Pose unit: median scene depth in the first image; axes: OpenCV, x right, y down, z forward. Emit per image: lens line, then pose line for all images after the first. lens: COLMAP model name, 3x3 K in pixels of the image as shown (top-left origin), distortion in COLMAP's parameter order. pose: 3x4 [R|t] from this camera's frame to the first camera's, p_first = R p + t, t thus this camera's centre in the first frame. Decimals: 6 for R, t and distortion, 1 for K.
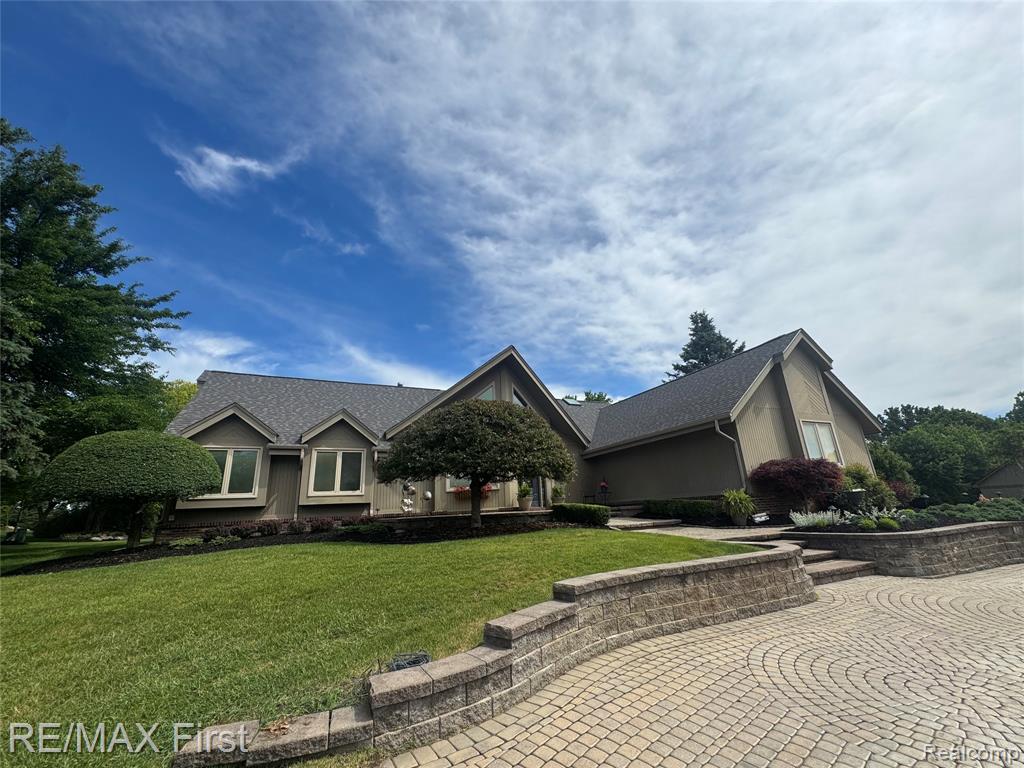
lens RADIAL K [[421.7, 0, 507.4], [0, 421.7, 379.3], [0, 0, 1]] dist [0.000684, -0.000195]
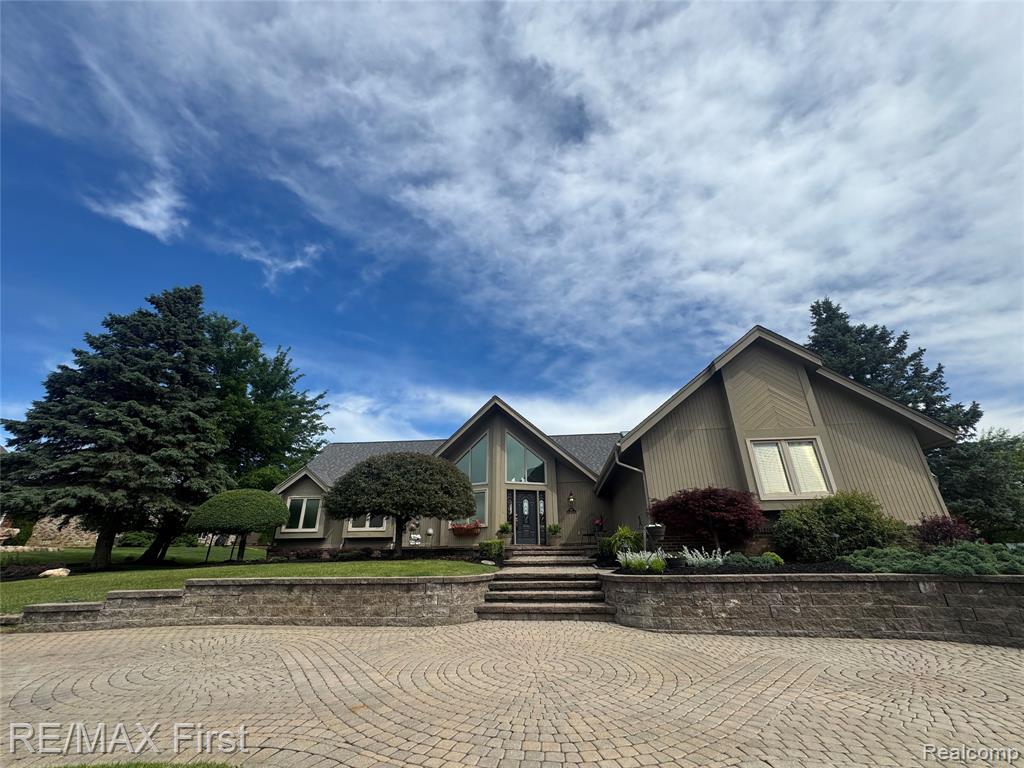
lens RADIAL K [[421.7, 0, 507.4], [0, 421.7, 379.3], [0, 0, 1]] dist [0.000684, -0.000195]
pose [[0.849630, -0.171916, -0.498571, 1.200021], [0.125756, 0.984149, -0.125047, 0.042261], [0.512166, 0.043545, 0.857782, 0.100863]]
